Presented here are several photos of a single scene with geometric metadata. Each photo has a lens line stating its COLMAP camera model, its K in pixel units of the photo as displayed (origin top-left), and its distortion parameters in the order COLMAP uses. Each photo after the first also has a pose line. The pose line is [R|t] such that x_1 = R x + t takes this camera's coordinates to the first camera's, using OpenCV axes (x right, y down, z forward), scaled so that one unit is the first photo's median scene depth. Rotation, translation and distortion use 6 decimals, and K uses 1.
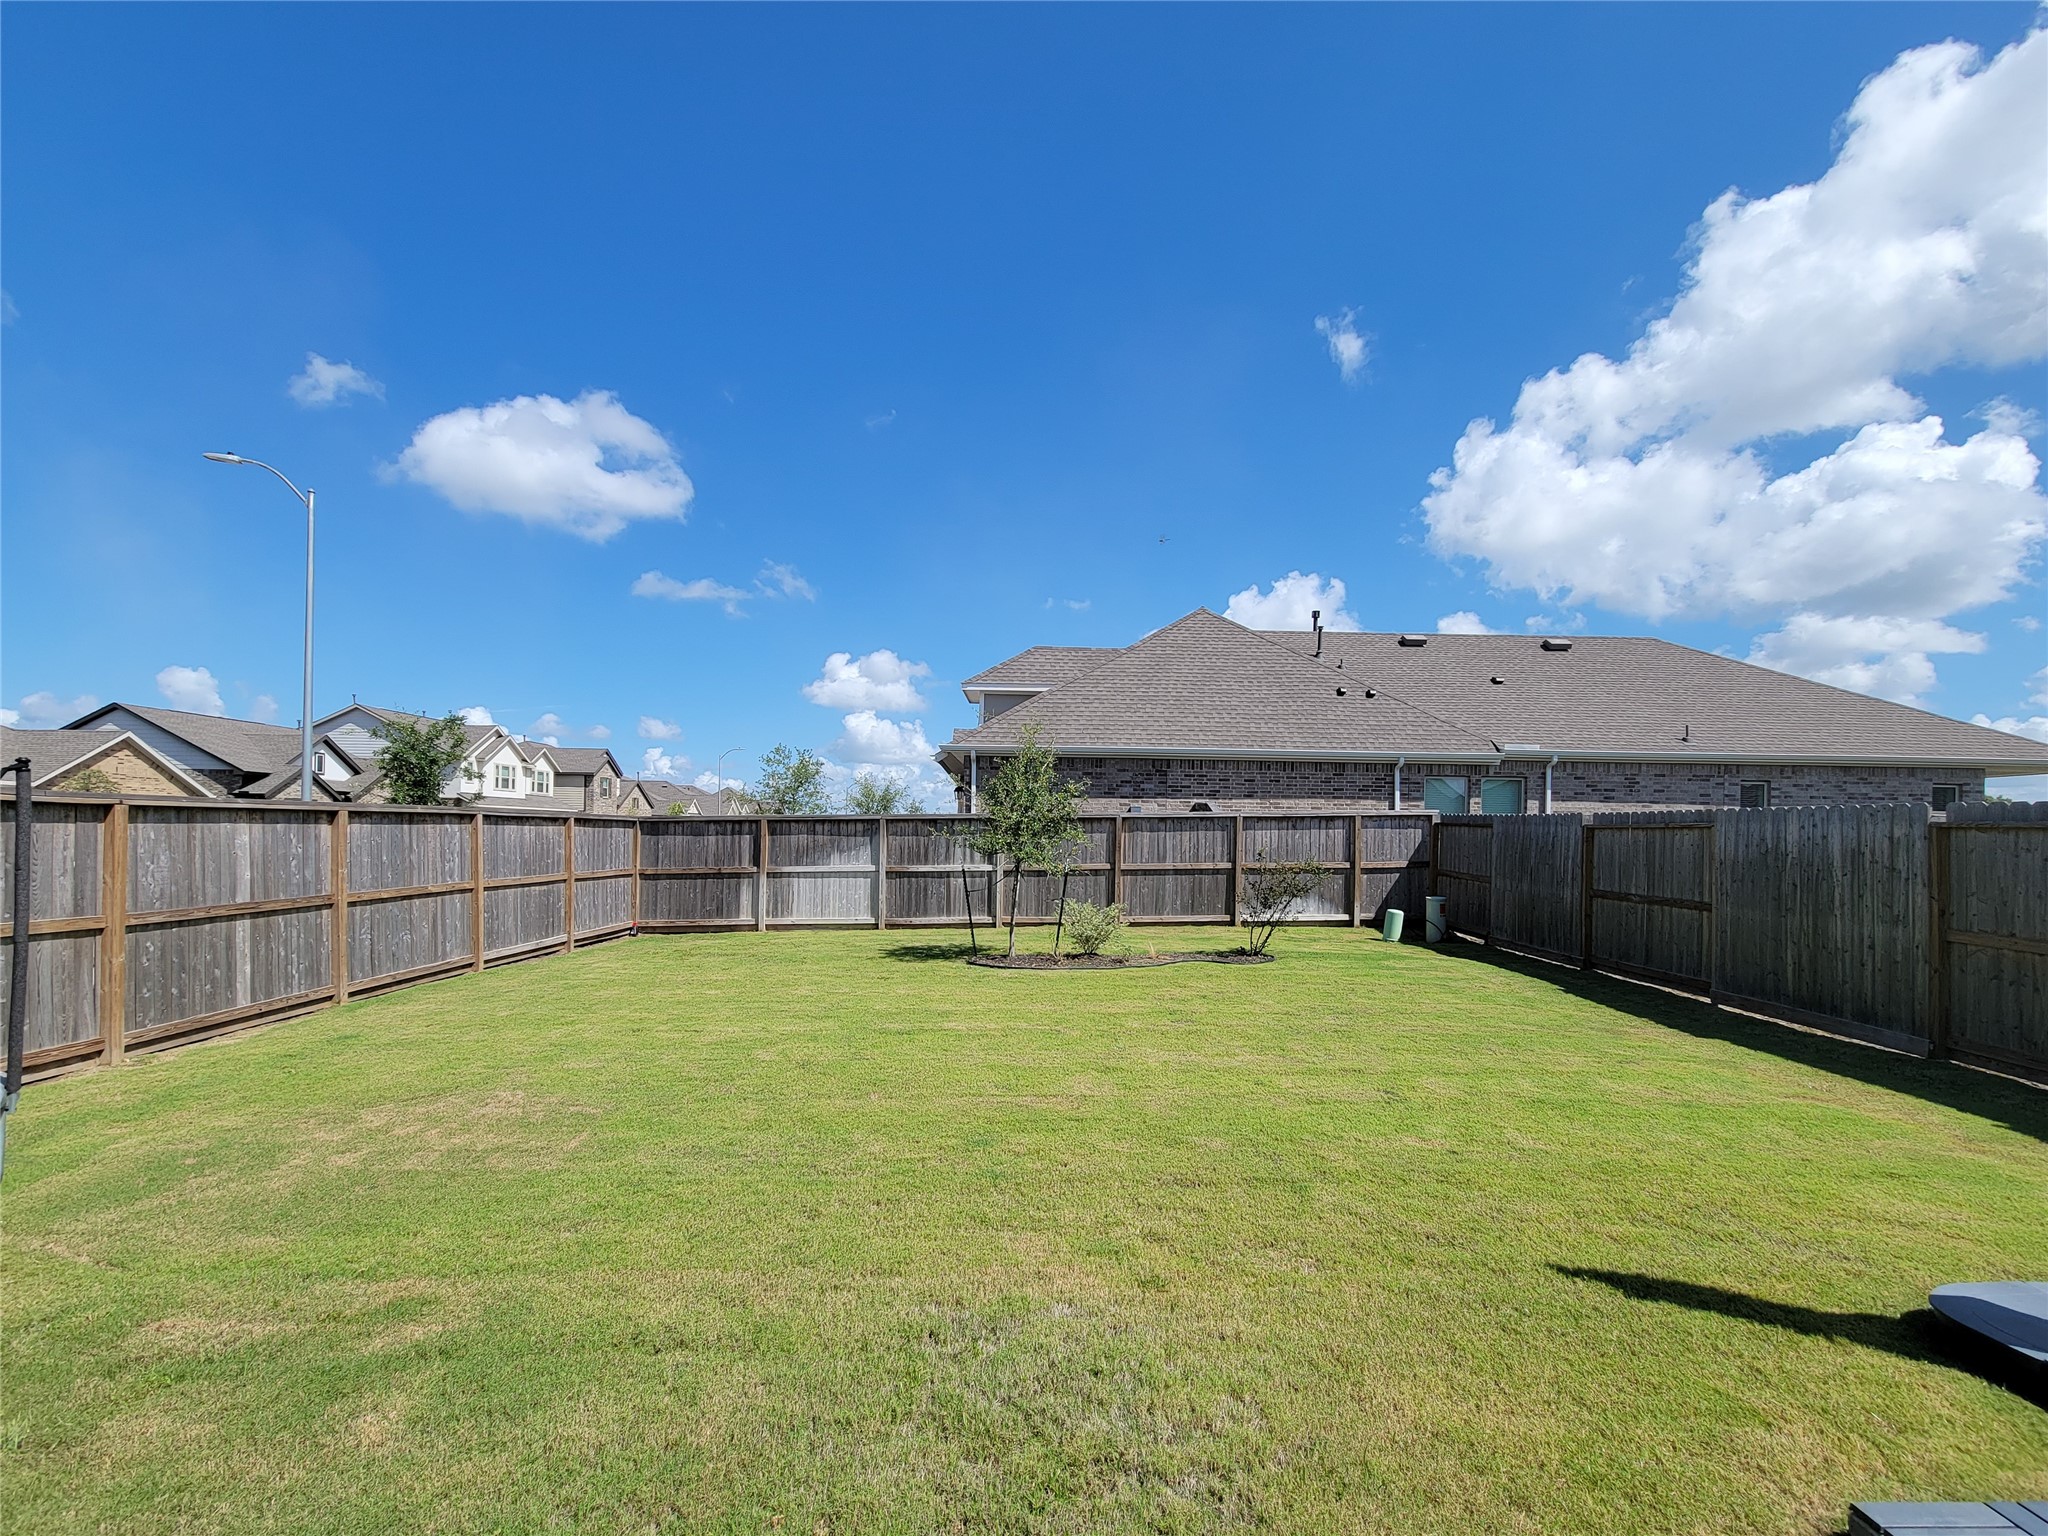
lens RADIAL K [[833.5, 0, 1036.2], [0, 833.5, 828.2], [0, 0, 1]] dist [-0.001848, 0.000376]
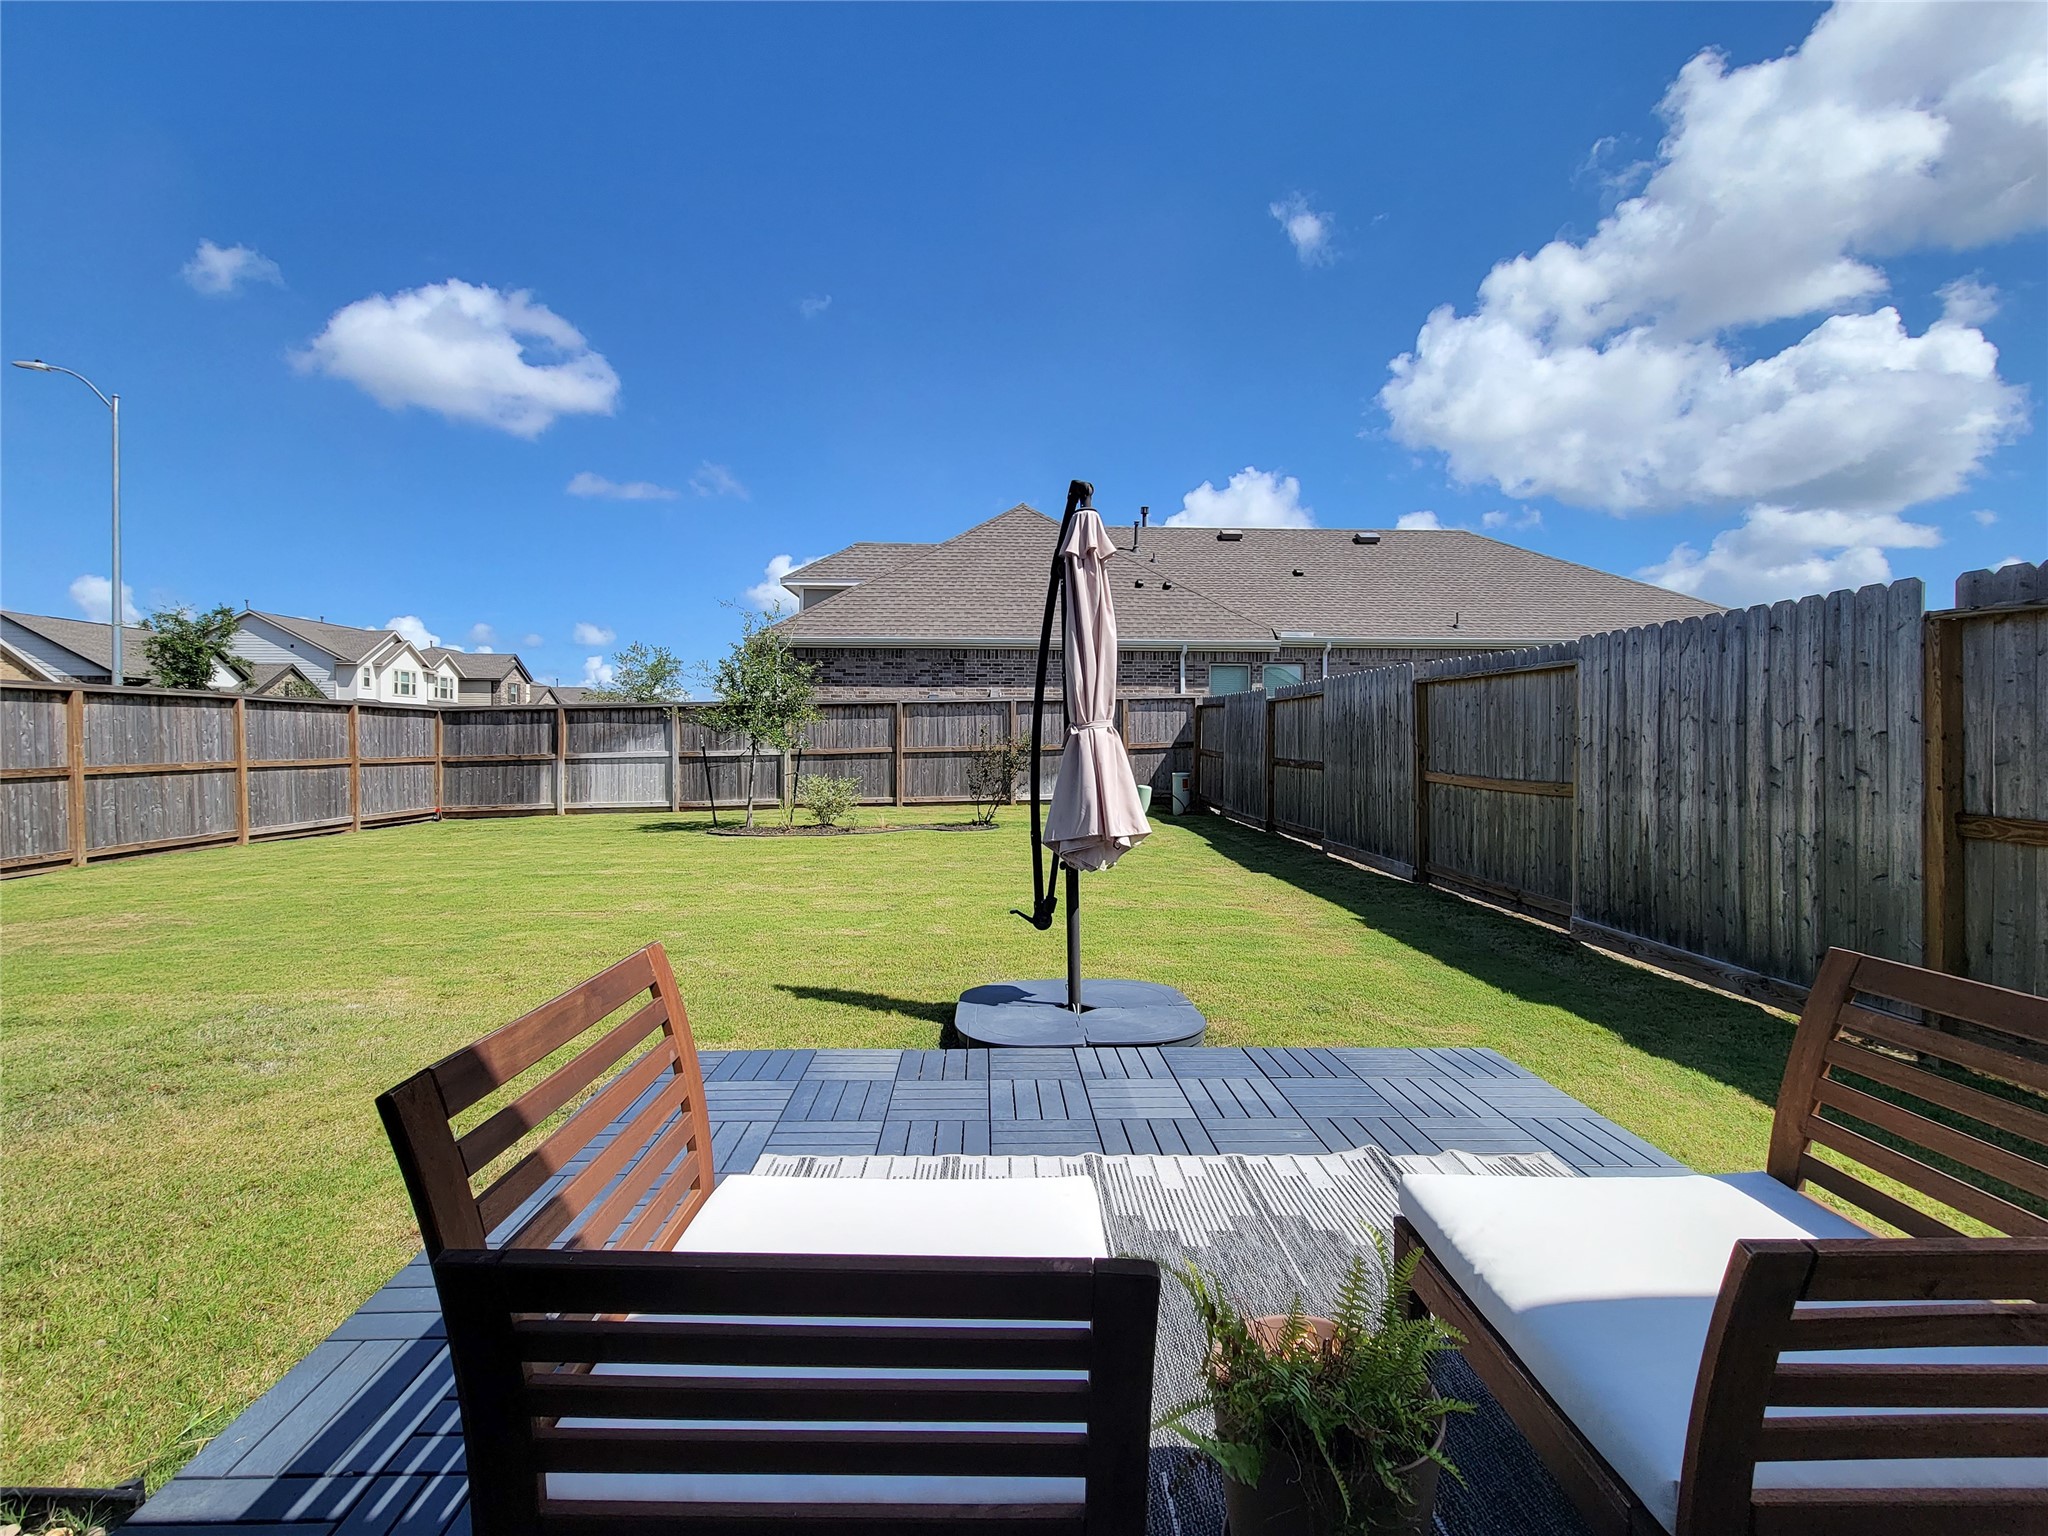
lens RADIAL K [[858.8, 0, 1016.1], [0, 858.8, 768.8], [0, 0, 1]] dist [0.001055, -0.000862]
pose [[0.999801, -0.010401, 0.016996, 0.223278], [0.009755, 0.999243, 0.037649, 0.030010], [-0.017375, -0.037475, 0.999146, -0.087551]]
